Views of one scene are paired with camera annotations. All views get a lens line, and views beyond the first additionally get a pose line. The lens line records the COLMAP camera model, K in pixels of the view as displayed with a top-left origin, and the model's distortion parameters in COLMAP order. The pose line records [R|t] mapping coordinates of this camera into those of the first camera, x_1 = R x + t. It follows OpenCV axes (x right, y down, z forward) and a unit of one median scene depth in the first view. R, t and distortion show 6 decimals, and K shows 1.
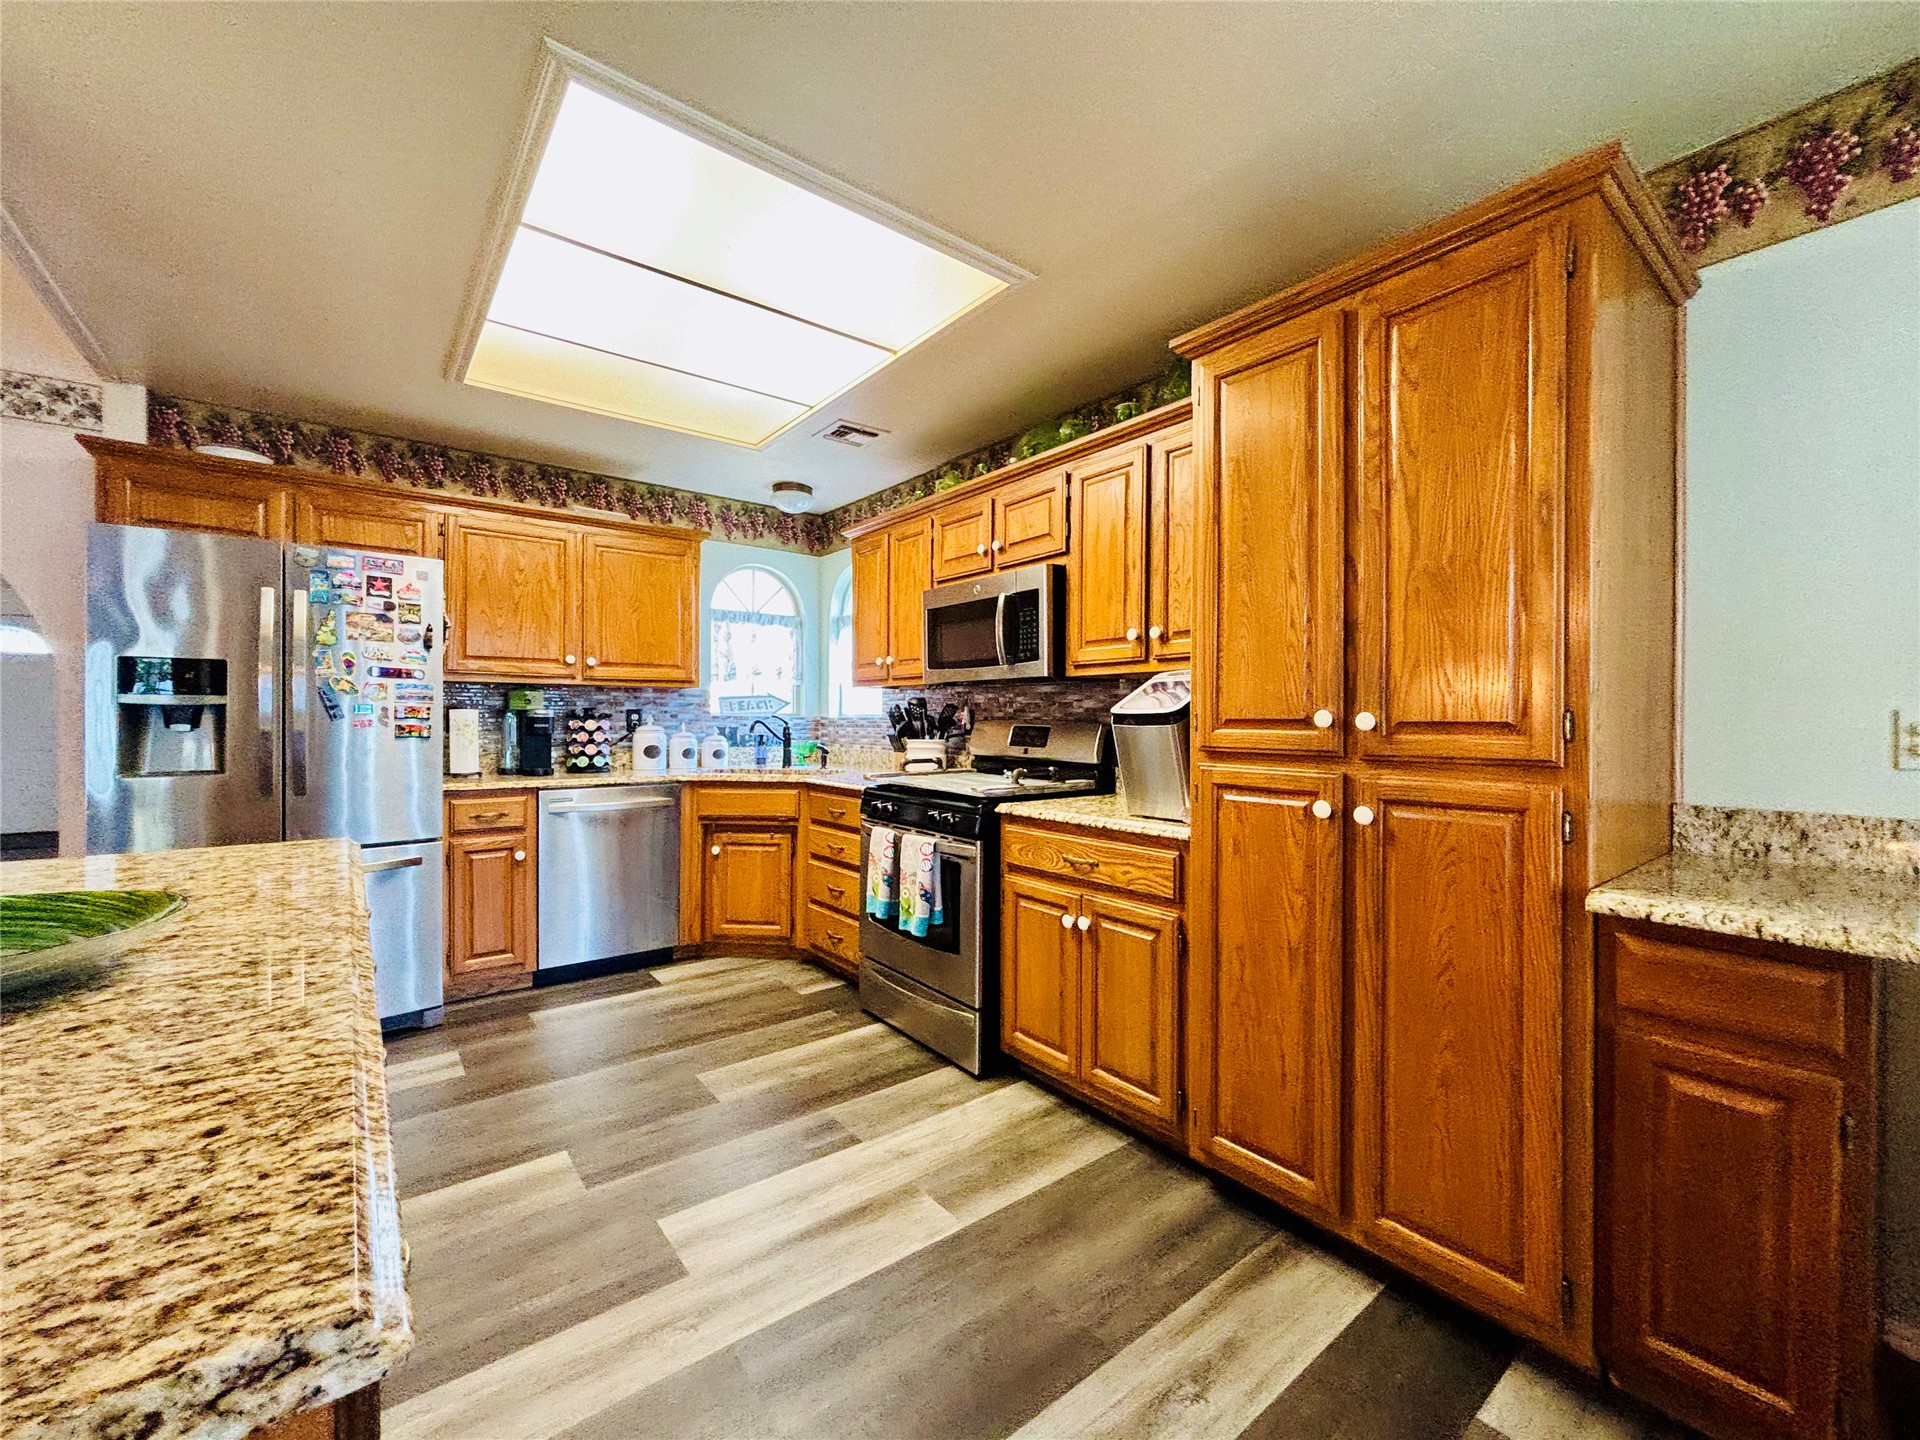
lens RADIAL K [[777.8, 0, 953.1], [0, 777.8, 716.0], [0, 0, 1]] dist [-0.001088, 0.001105]
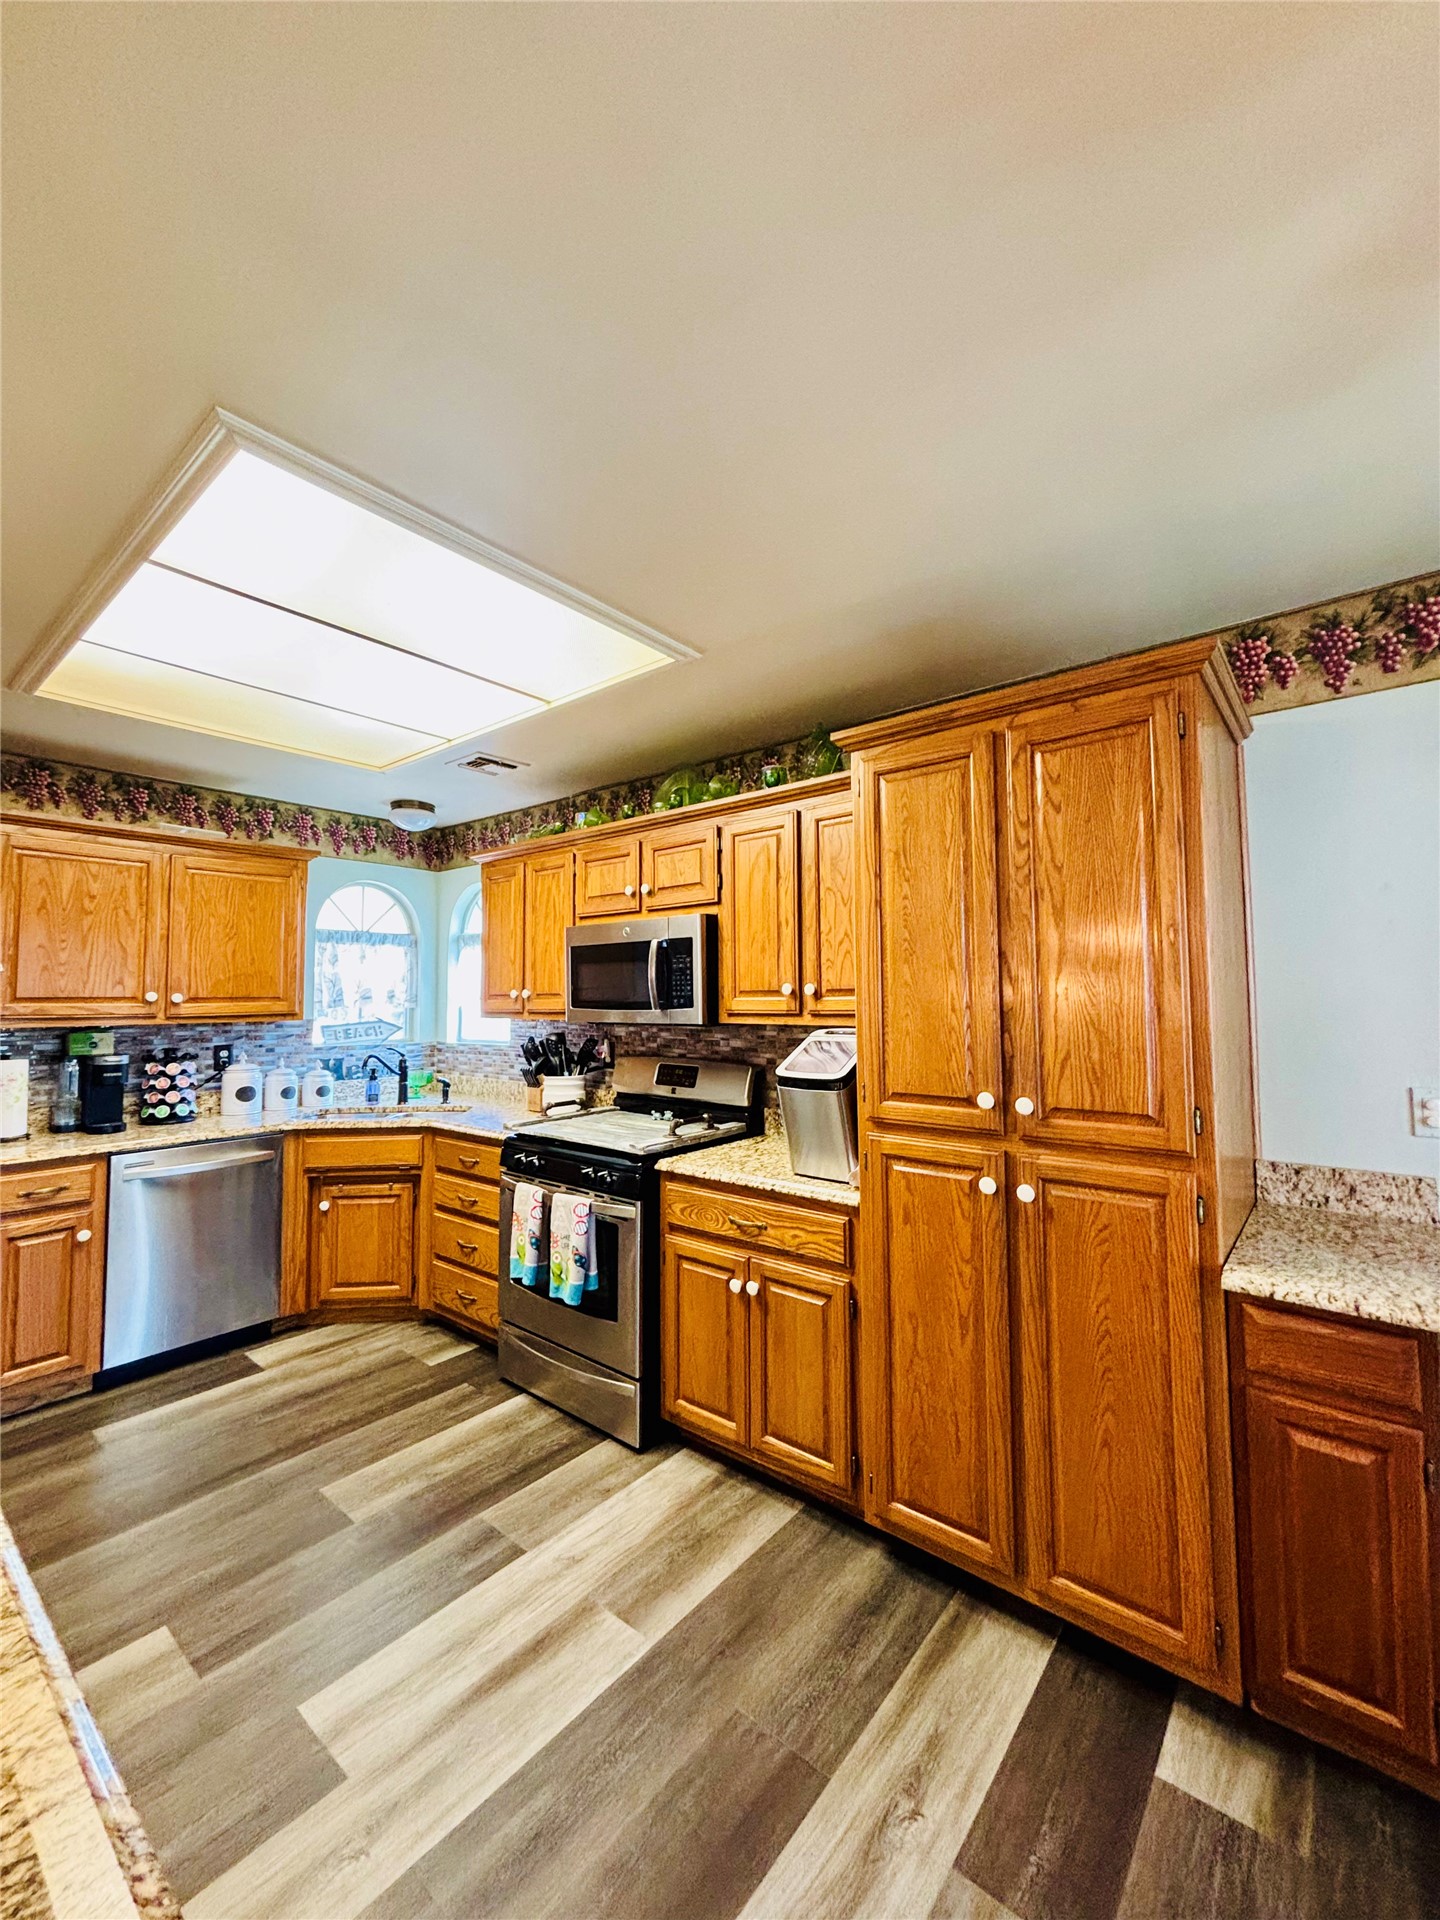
lens RADIAL K [[777.8, 0, 716.4], [0, 777.8, 952.4], [0, 0, 1]] dist [-0.001088, 0.001105]
pose [[0.976791, 0.001932, 0.214187, -0.093063], [0.010389, 0.998355, -0.056384, -0.109374], [-0.213944, 0.057300, 0.975164, 0.008299]]
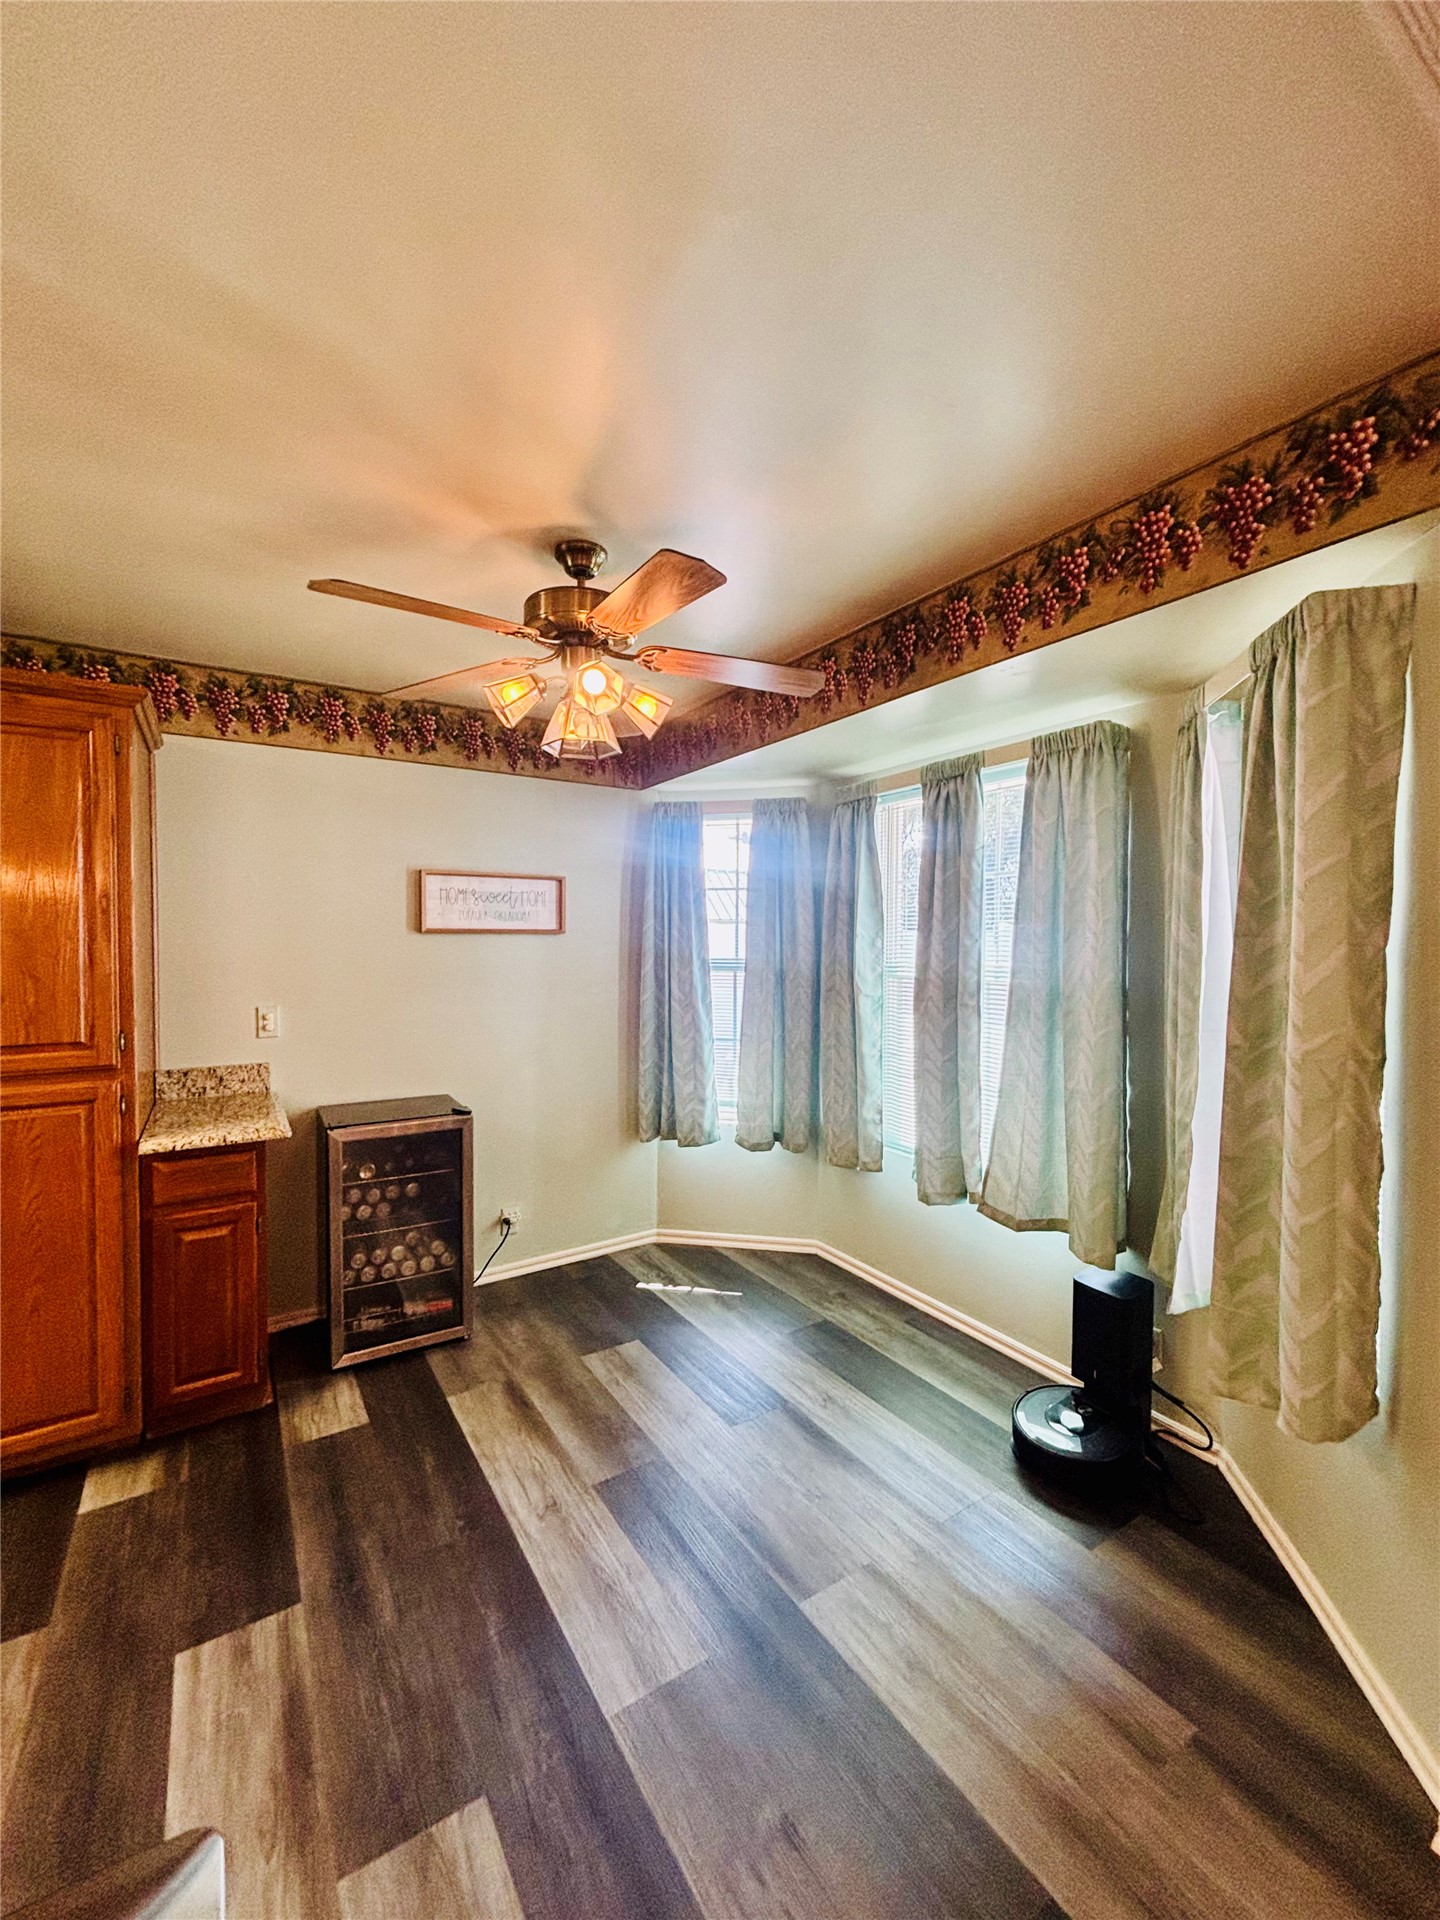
lens RADIAL K [[777.8, 0, 713.9], [0, 777.8, 962.3], [0, 0, 1]] dist [-0.001088, 0.001105]
pose [[0.098150, -0.029678, 0.994729, -0.397222], [-0.002728, 0.999543, 0.030091, -0.120529], [-0.995168, -0.005667, 0.098024, -0.211327]]
